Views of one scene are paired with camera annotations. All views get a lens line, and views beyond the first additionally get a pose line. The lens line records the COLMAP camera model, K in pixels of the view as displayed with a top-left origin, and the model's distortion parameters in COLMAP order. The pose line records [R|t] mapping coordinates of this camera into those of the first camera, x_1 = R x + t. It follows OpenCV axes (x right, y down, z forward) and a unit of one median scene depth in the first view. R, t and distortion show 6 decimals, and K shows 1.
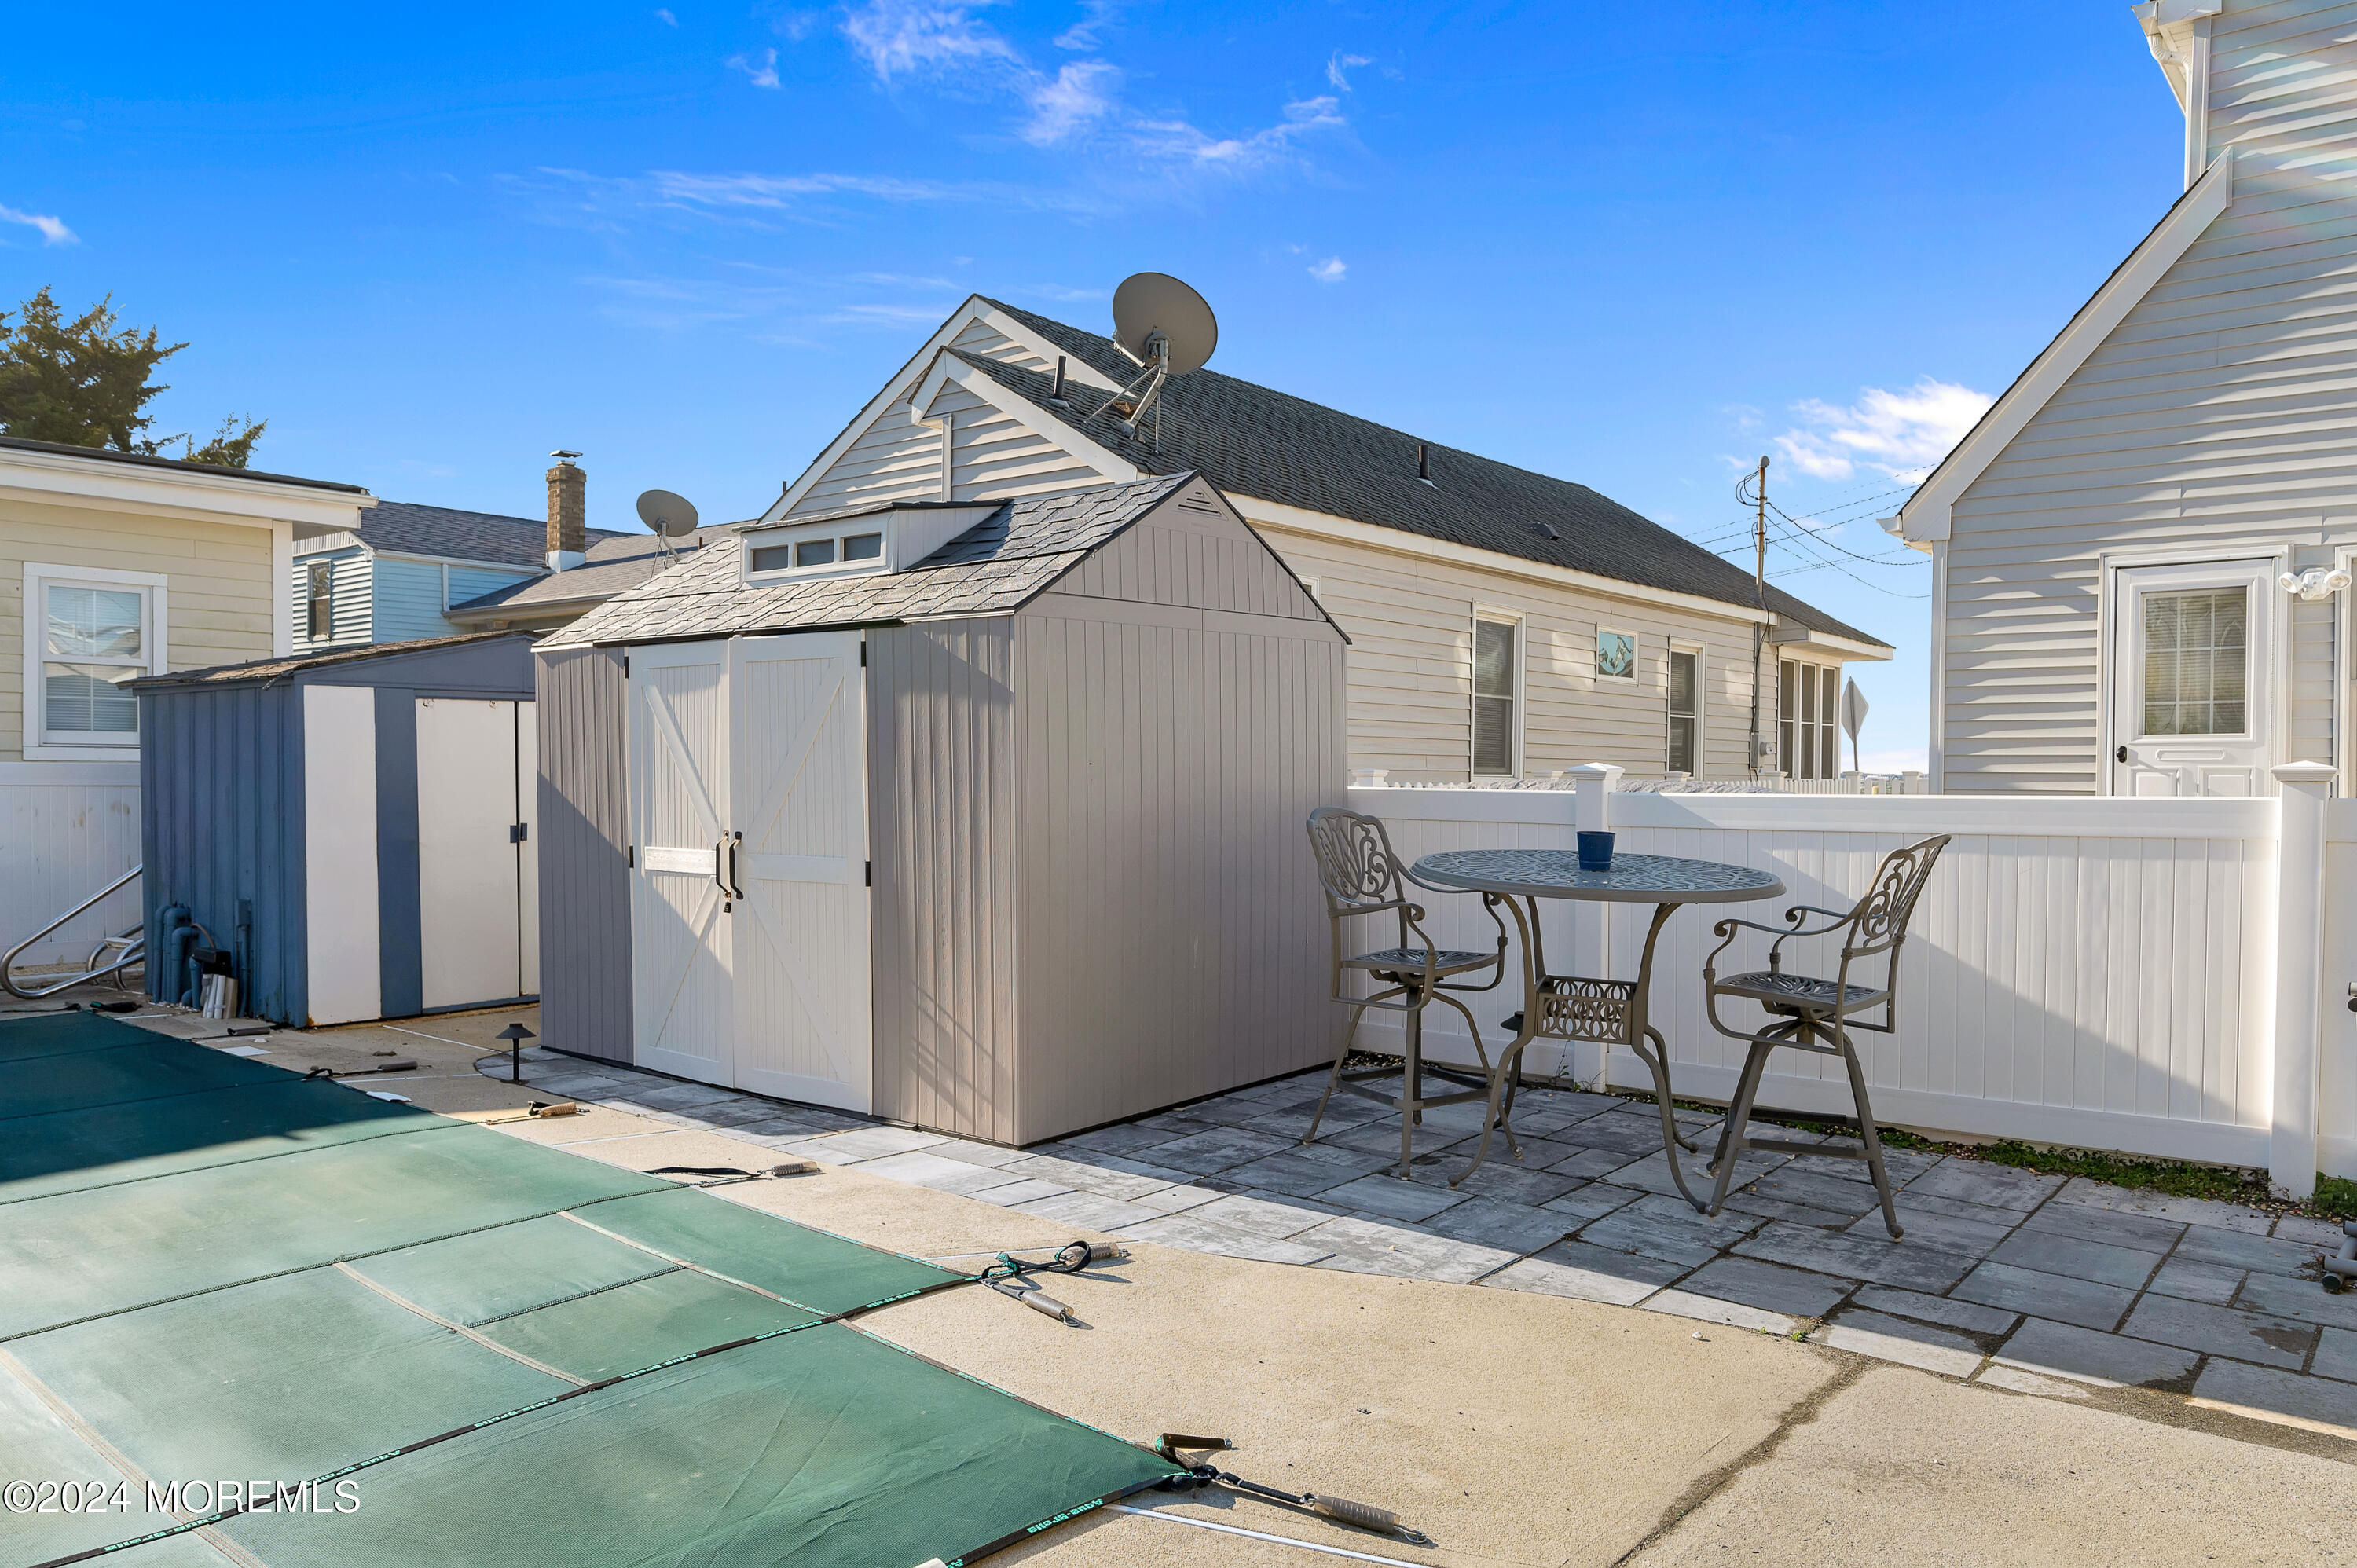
lens RADIAL K [[1609.2, 0, 1178.5], [0, 1609.2, 784.0], [0, 0, 1]] dist [0.002148, -0.000186]
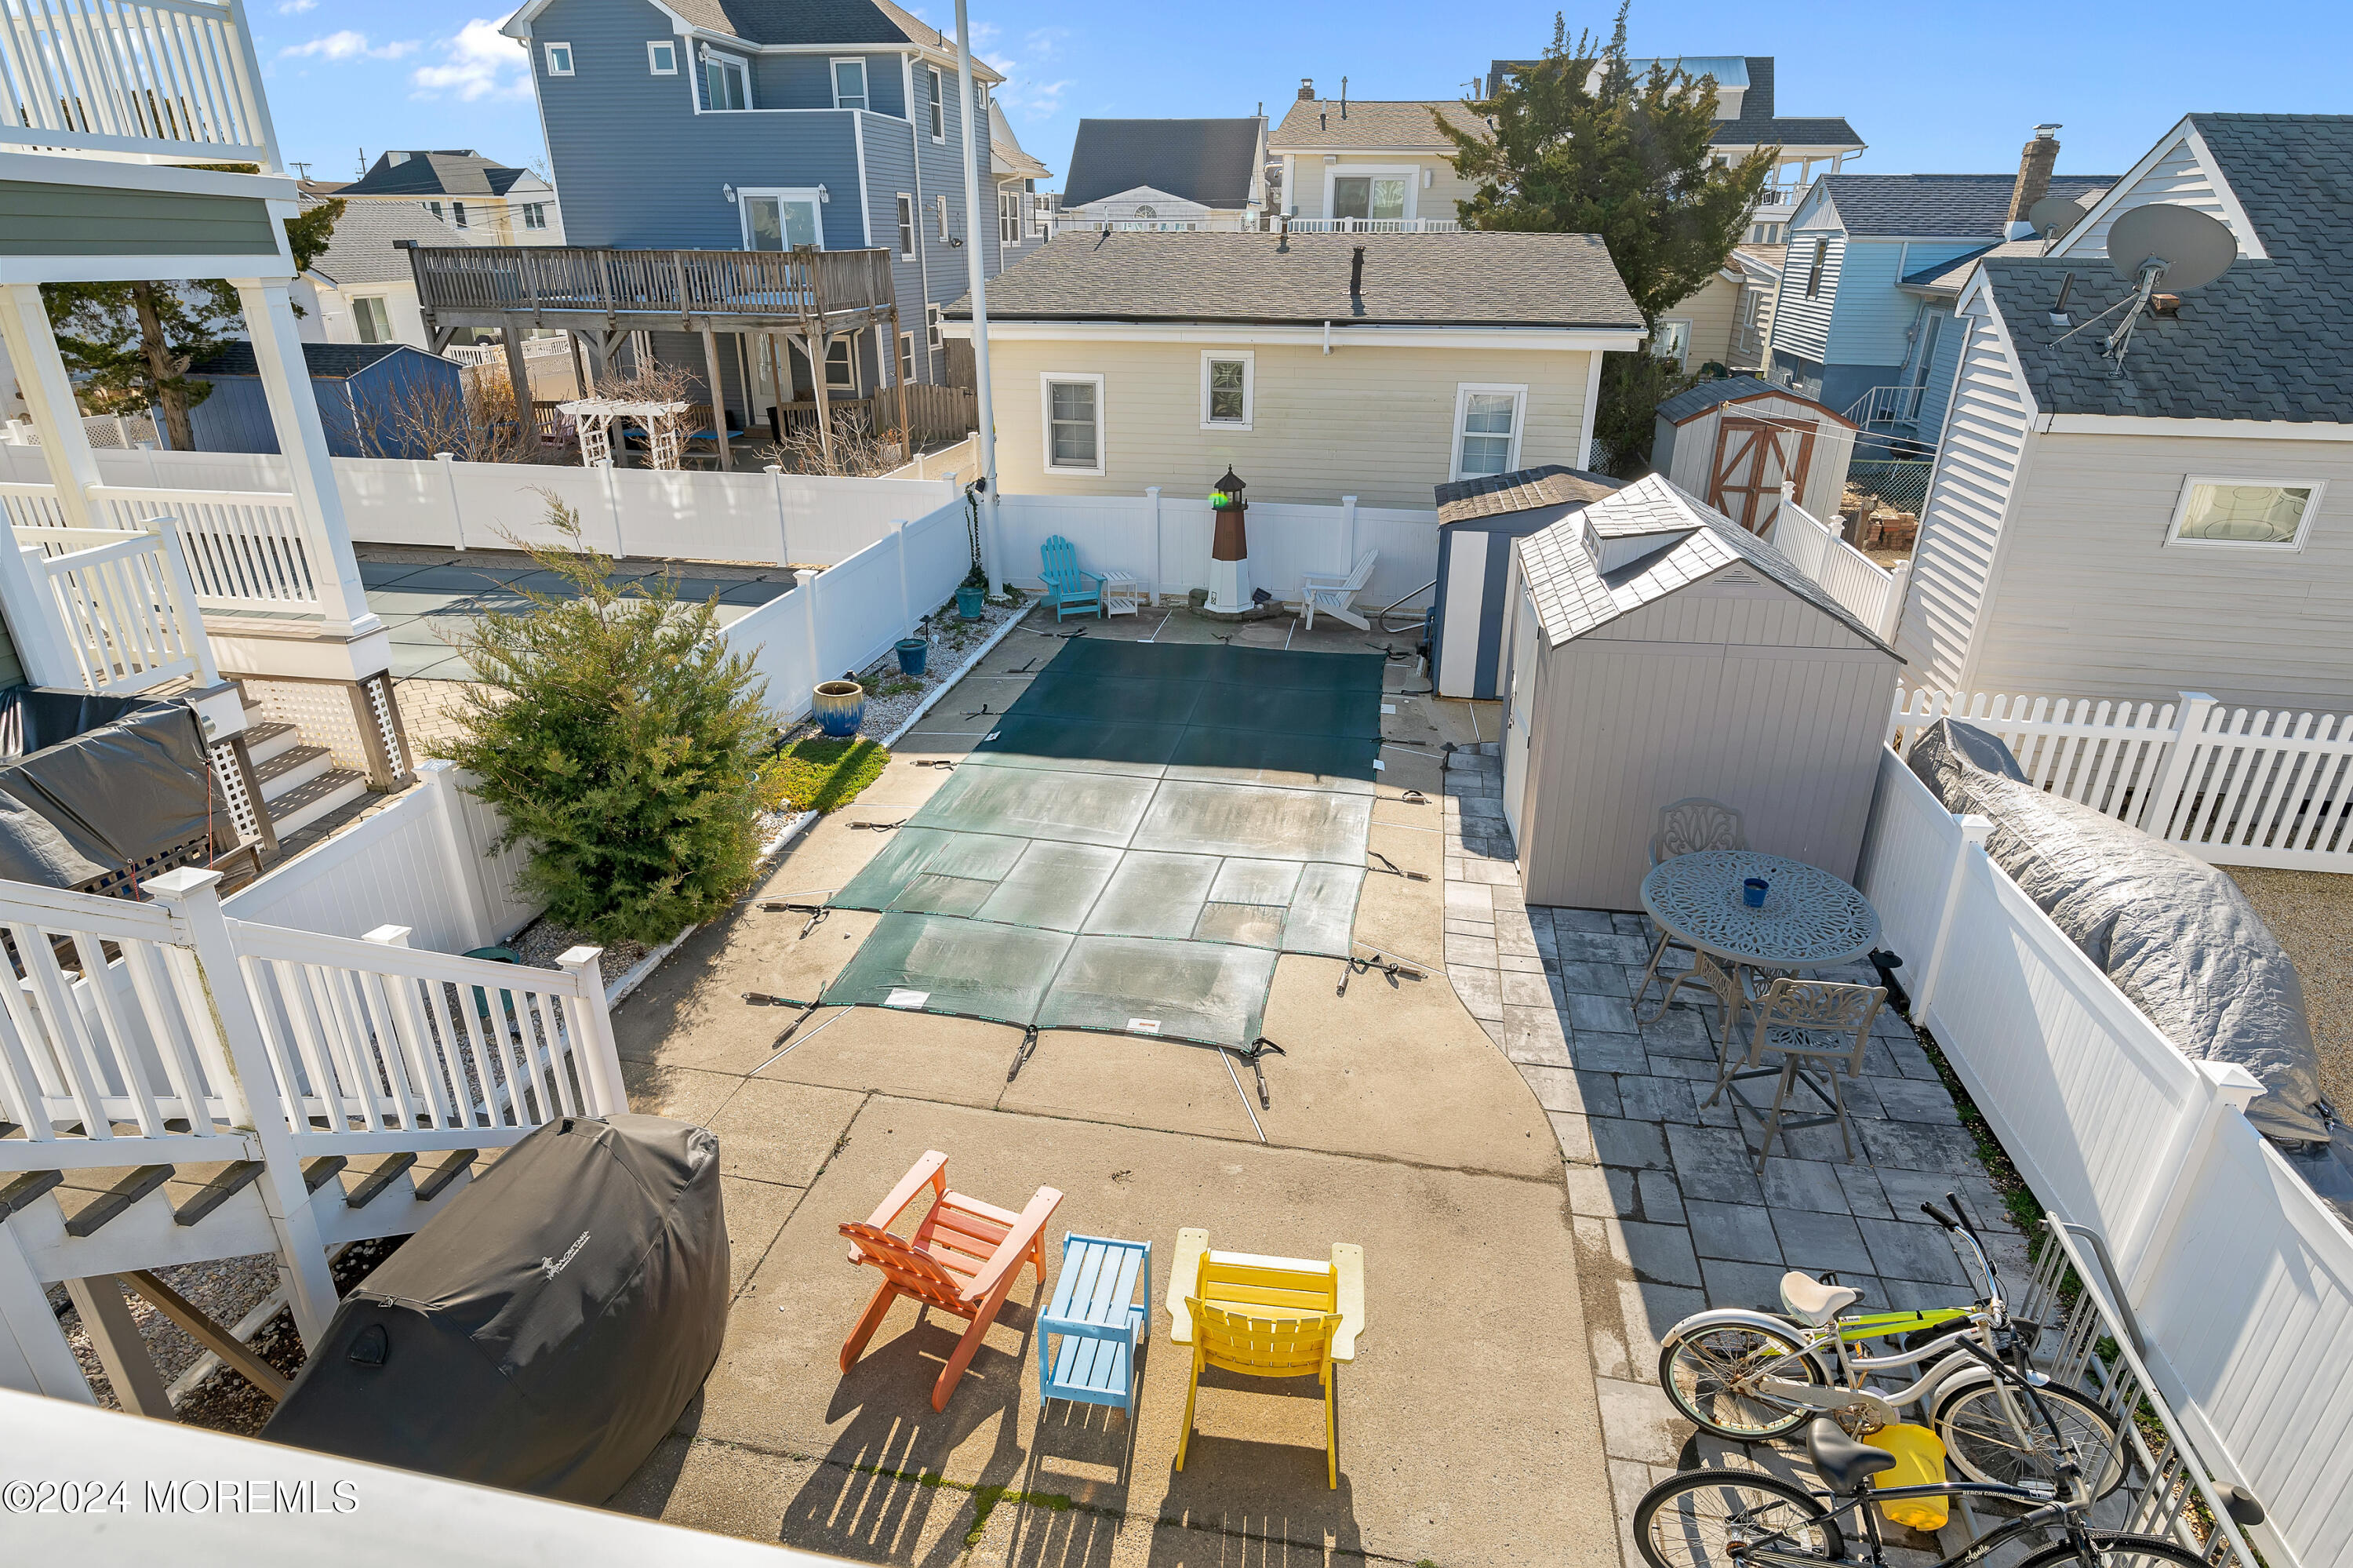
lens RADIAL K [[1286.6, 0, 1176.5], [0, 1286.6, 784.0], [0, 0, 1]] dist [0.001405, -0.000535]
pose [[0.477403, 0.342179, -0.809320, 0.792030], [-0.009248, 0.922965, 0.384773, -0.442839], [0.878636, -0.176207, 0.443791, -0.058480]]
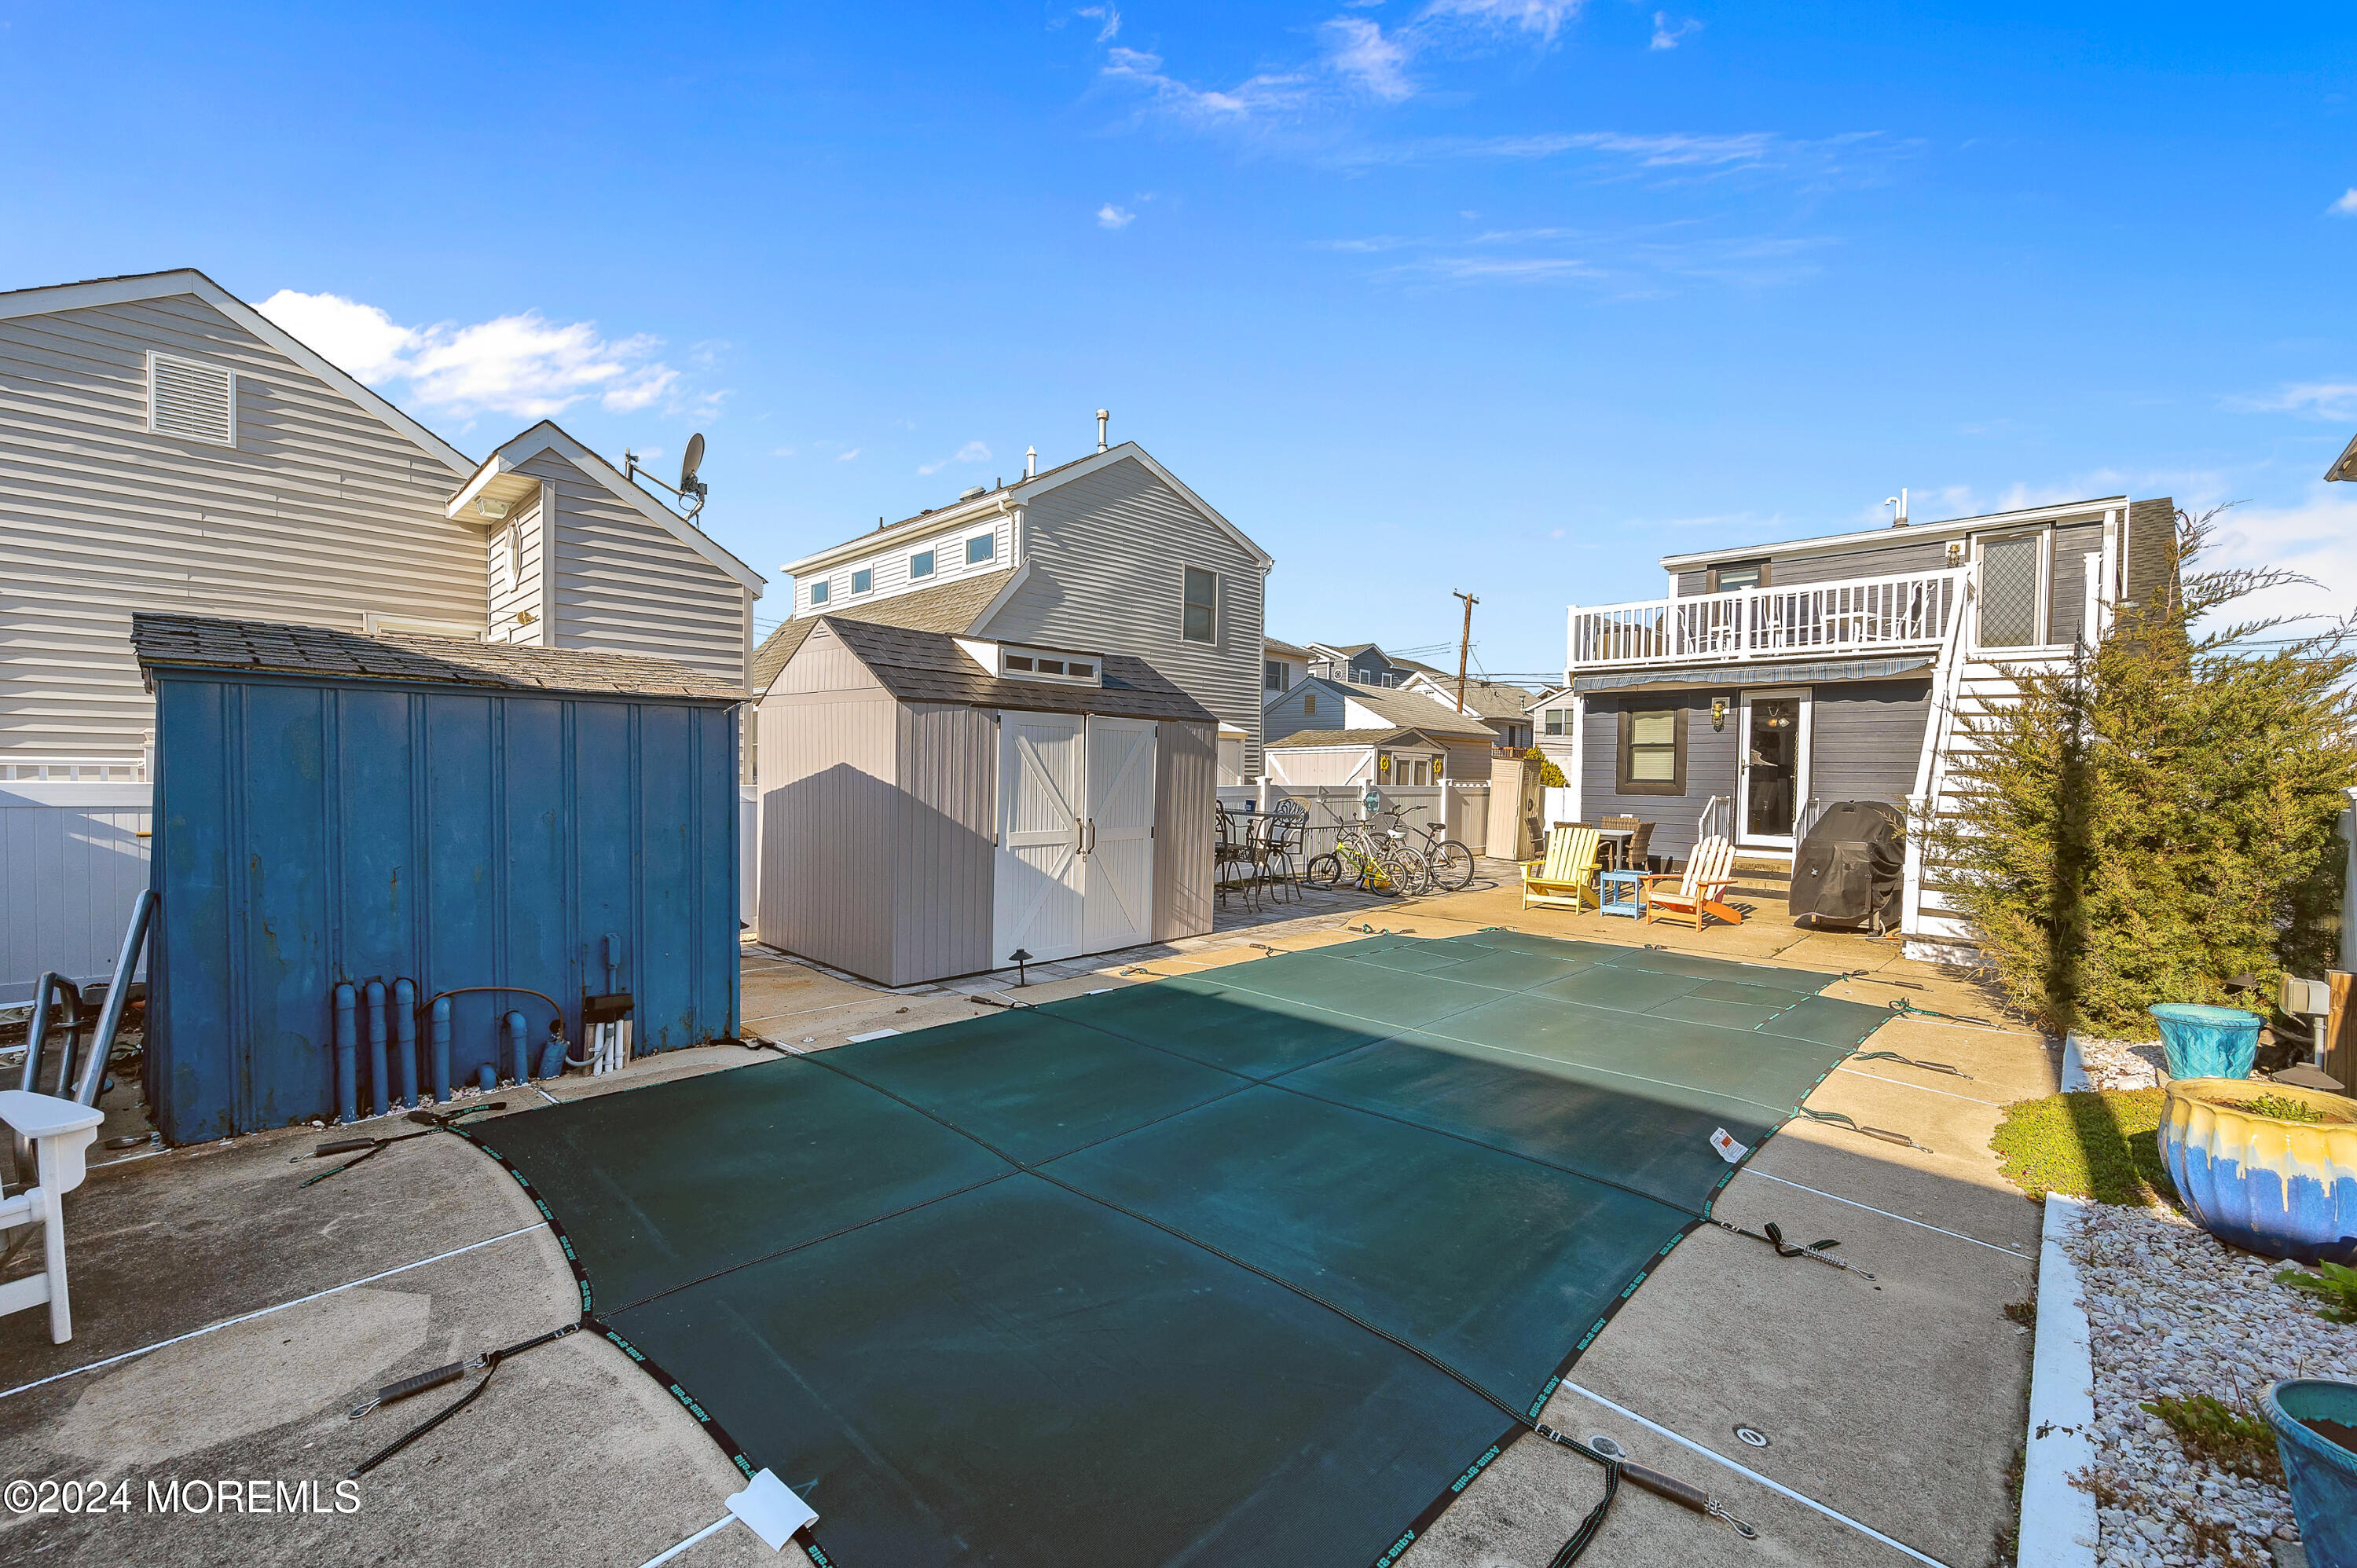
lens RADIAL K [[960.0, 0, 1178.5], [0, 960.0, 784.0], [0, 0, 1]] dist [0.000538, 0.000009]
pose [[0.075363, -0.012314, 0.997080, -1.340007], [-0.000531, 0.999923, 0.012390, -0.023882], [-0.997156, -0.001464, 0.075351, 0.778534]]
